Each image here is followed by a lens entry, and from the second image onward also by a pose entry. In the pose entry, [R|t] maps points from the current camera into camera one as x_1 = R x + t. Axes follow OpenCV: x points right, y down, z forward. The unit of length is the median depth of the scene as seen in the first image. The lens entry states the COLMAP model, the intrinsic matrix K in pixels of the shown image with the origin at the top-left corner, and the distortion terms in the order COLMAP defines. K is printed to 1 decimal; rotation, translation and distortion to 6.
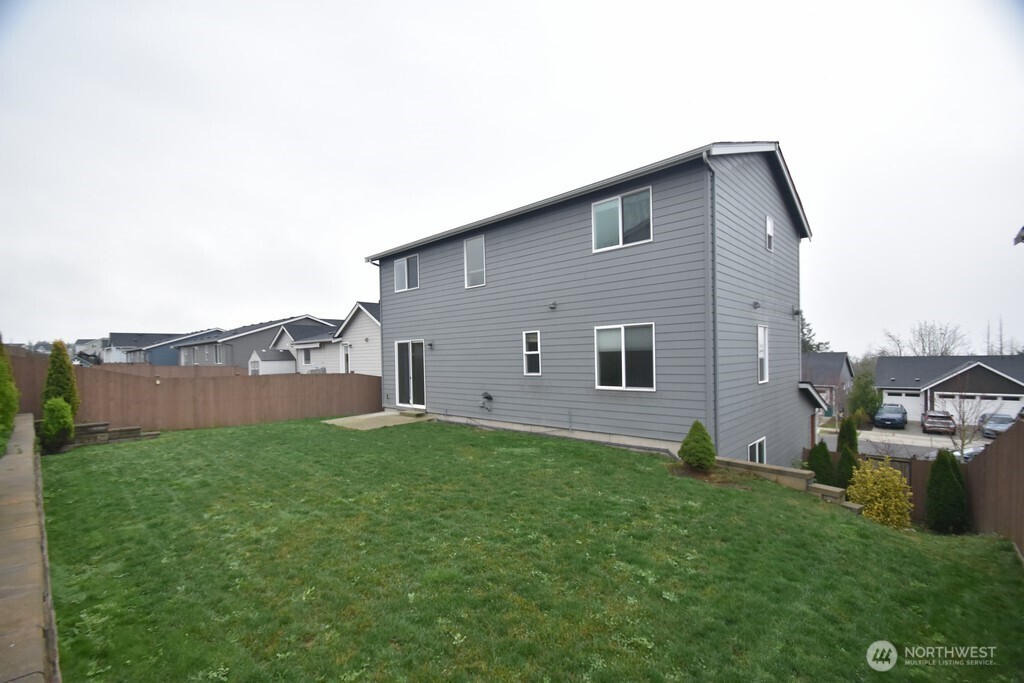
lens RADIAL K [[446.8, 0, 508.1], [0, 446.8, 364.4], [0, 0, 1]] dist [0.034419, -0.027083]
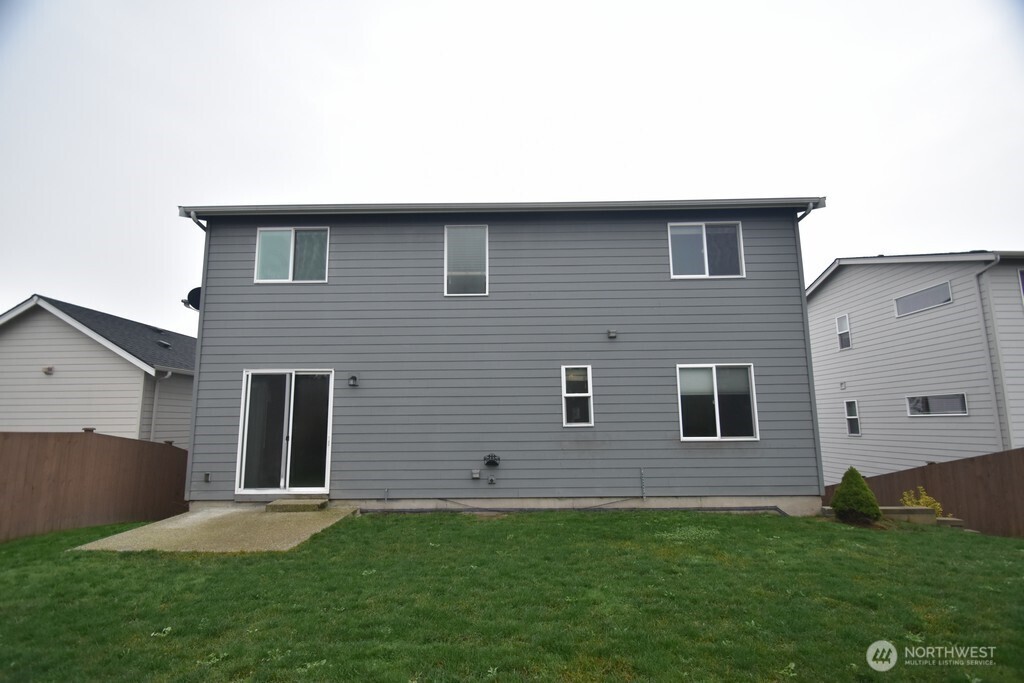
lens RADIAL K [[464.0, 0, 512.0], [0, 464.0, 341.5], [0, 0, 1]] dist [0.013093, -0.000020]
pose [[0.738320, 0.096013, 0.667582, -0.534325], [0.007444, 0.988595, -0.150415, 0.000815], [-0.674410, 0.116024, 0.729184, 0.499877]]
